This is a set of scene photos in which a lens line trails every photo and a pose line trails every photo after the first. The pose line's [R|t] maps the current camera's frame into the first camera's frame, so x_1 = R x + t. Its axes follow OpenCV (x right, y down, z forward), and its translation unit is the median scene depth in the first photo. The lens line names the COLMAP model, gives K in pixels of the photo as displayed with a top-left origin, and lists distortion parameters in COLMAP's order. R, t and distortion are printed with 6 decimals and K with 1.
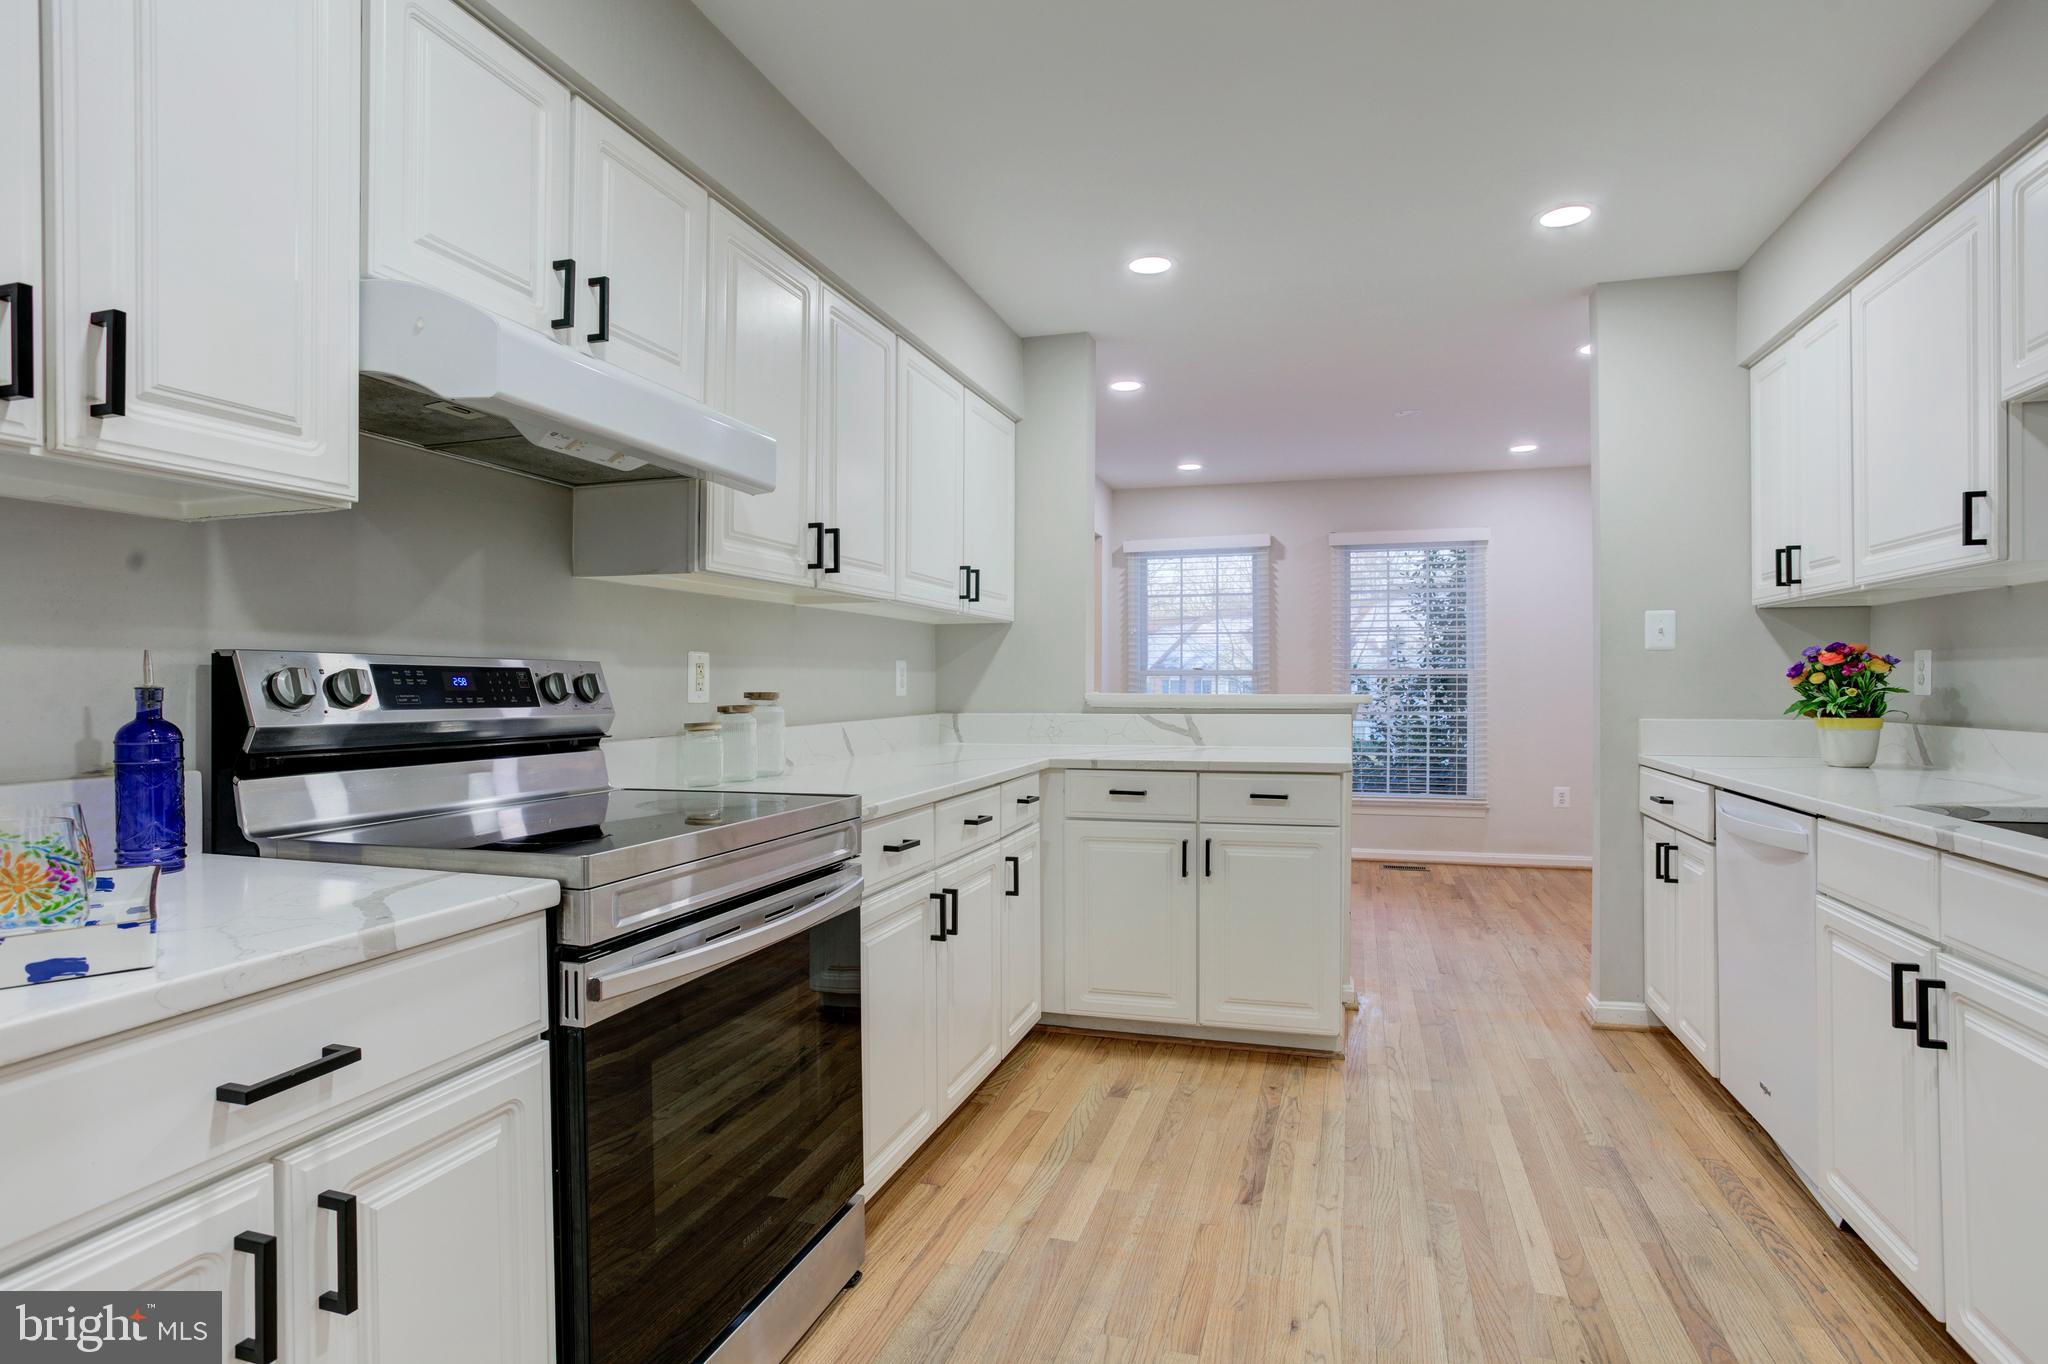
lens RADIAL K [[1062.0, 0, 1036.9], [0, 1062.0, 685.3], [0, 0, 1]] dist [-0.066893, 0.044283]
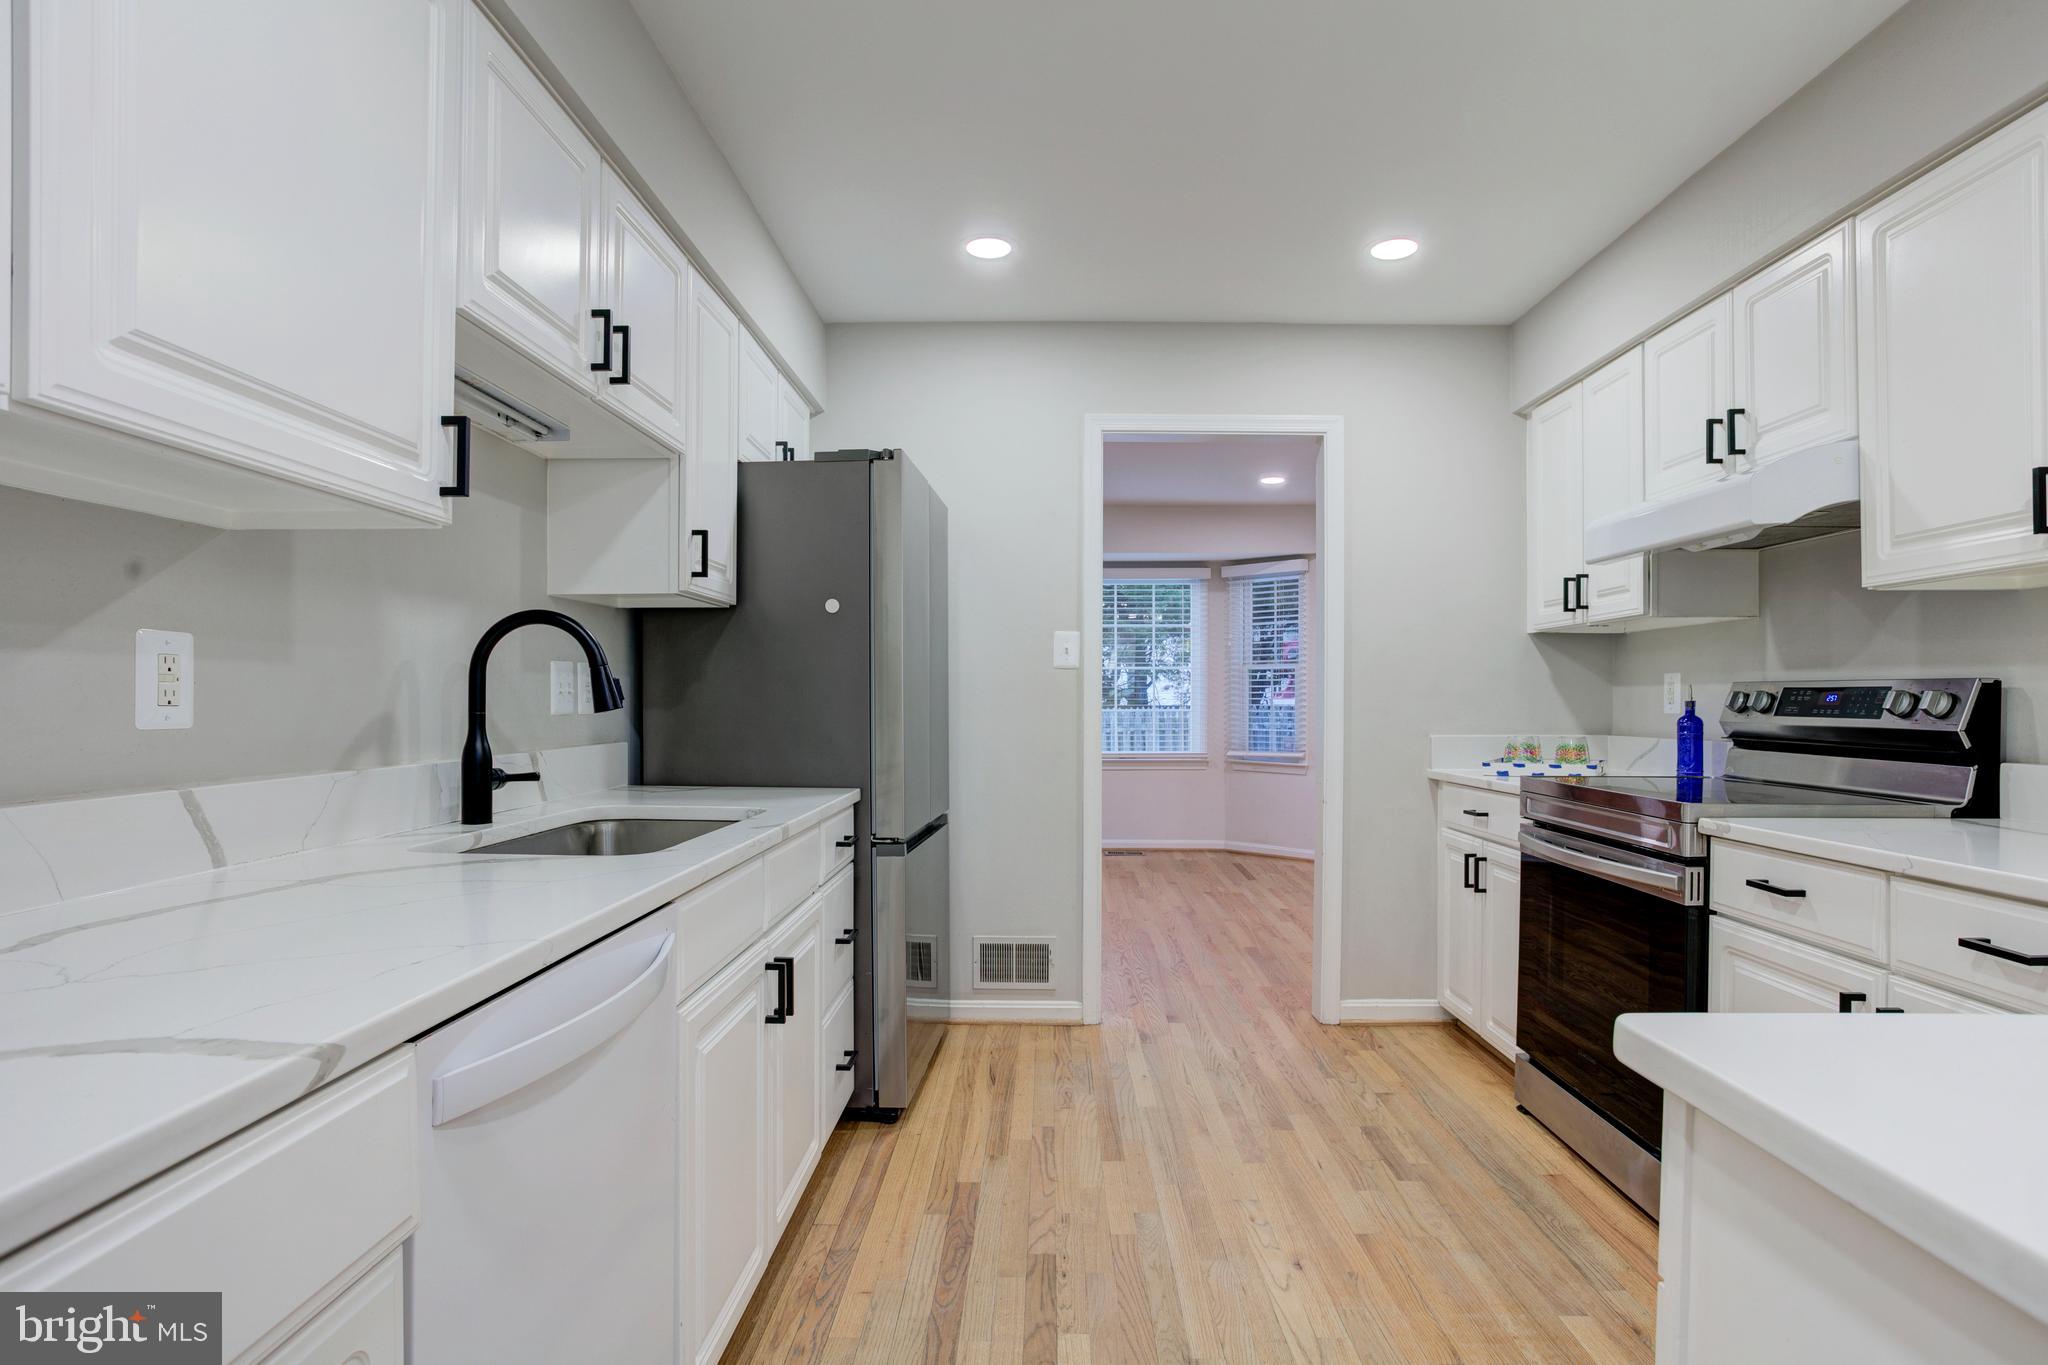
lens RADIAL K [[1053.2, 0, 1034.1], [0, 1053.2, 689.5], [0, 0, 1]] dist [-0.062021, 0.036311]
pose [[-0.961801, -0.002013, -0.273742, 0.625425], [-0.000091, 0.999975, -0.007035, -0.004189], [0.273749, -0.006741, -0.961778, 1.506060]]
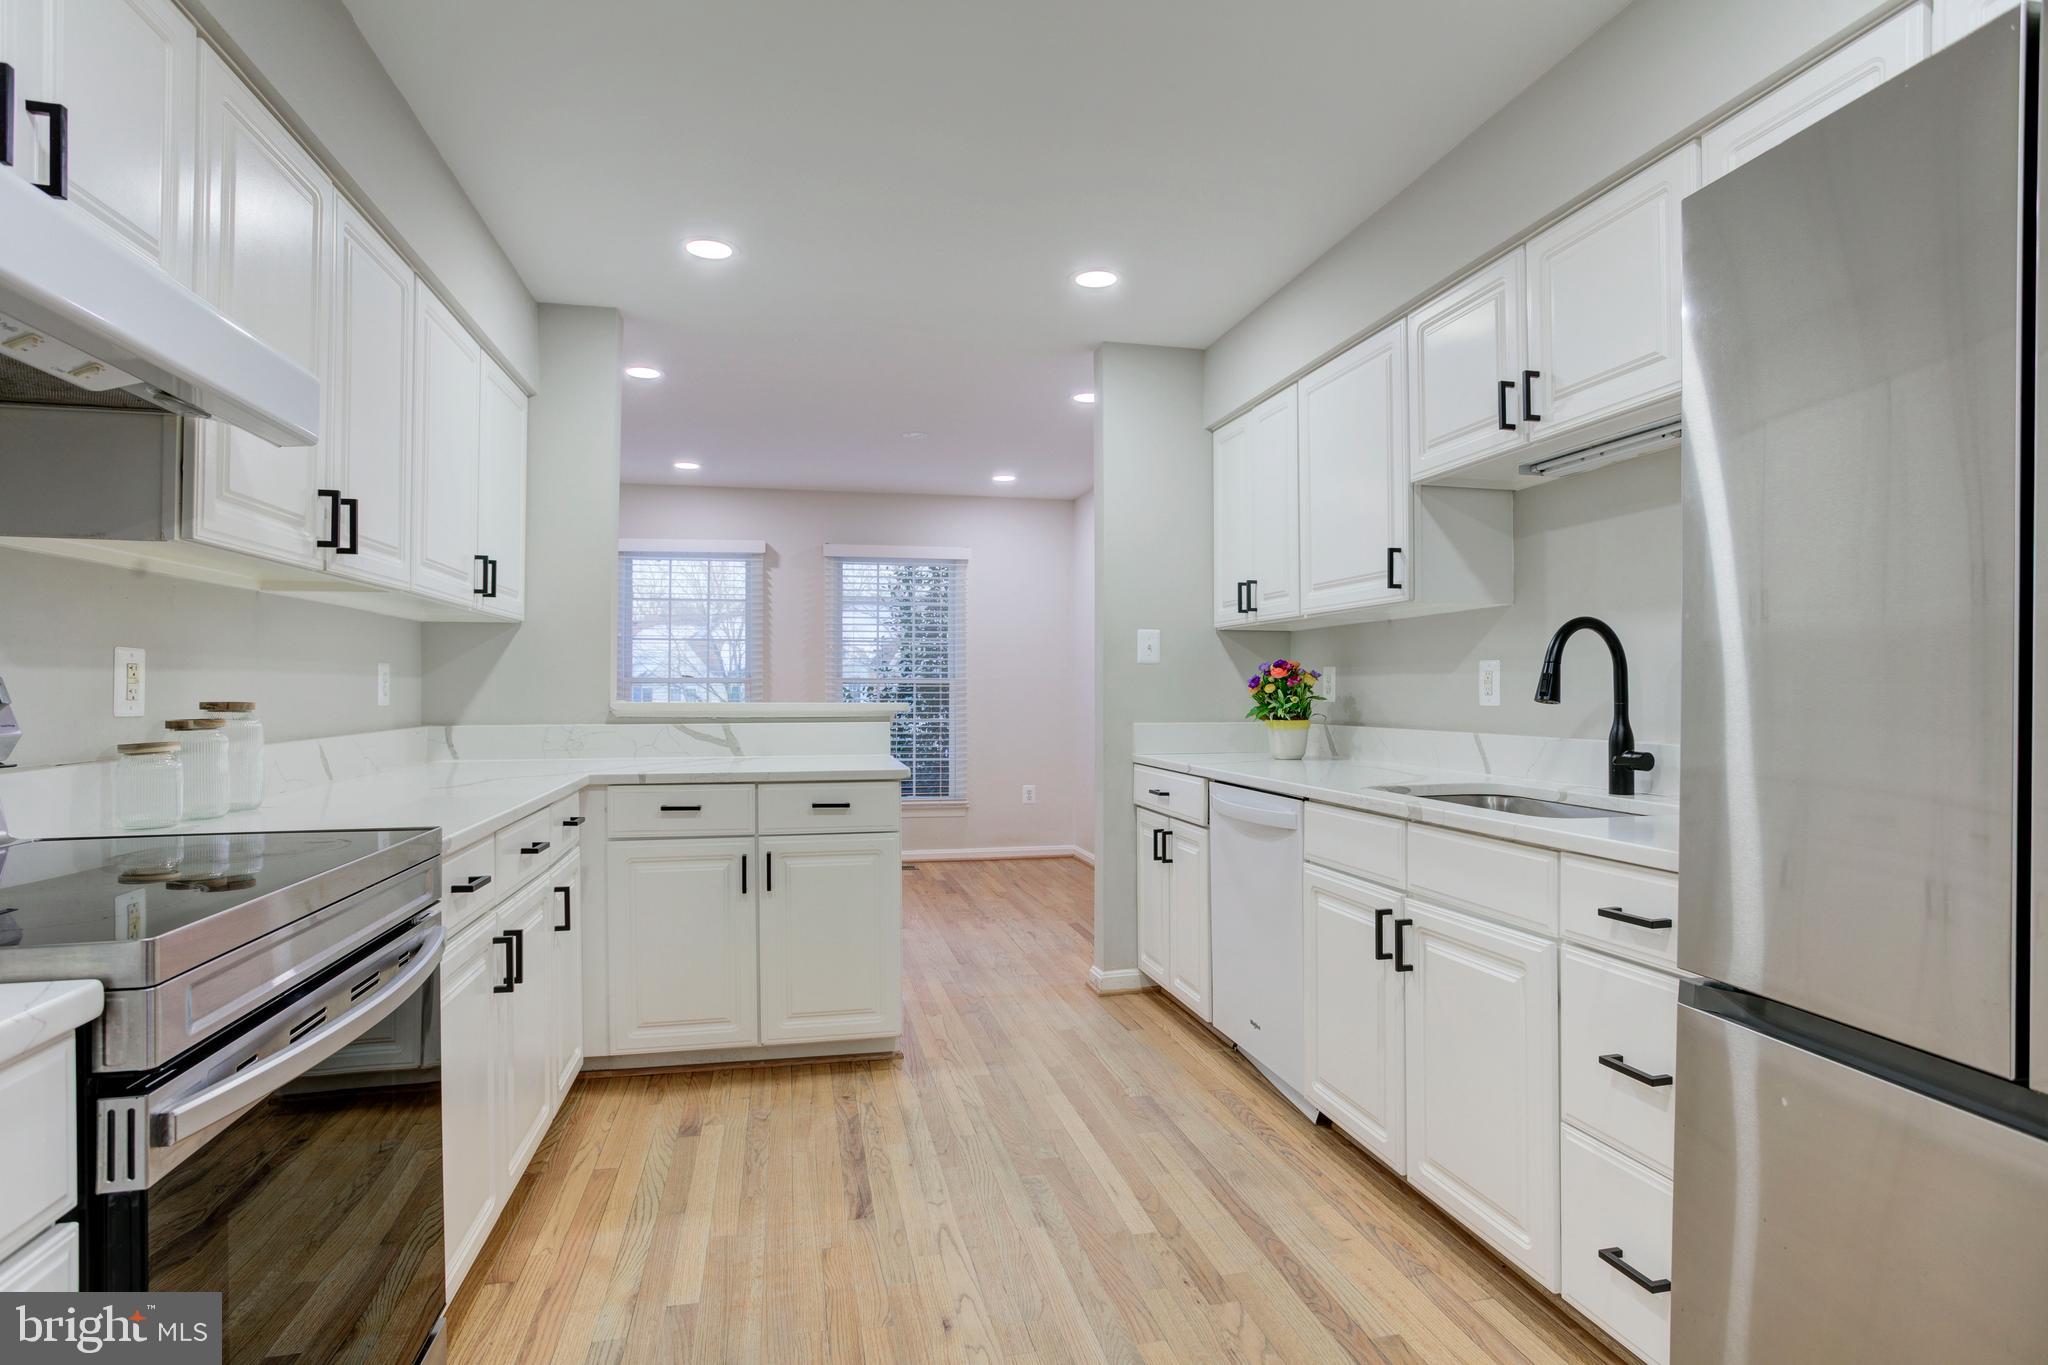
lens RADIAL K [[1053.2, 0, 1034.1], [0, 1053.2, 689.5], [0, 0, 1]] dist [-0.062021, 0.036311]
pose [[0.867292, 0.002995, 0.497791, -0.136310], [-0.001101, 0.999991, -0.004099, -0.000130], [-0.497799, 0.003007, 0.867287, 0.060559]]
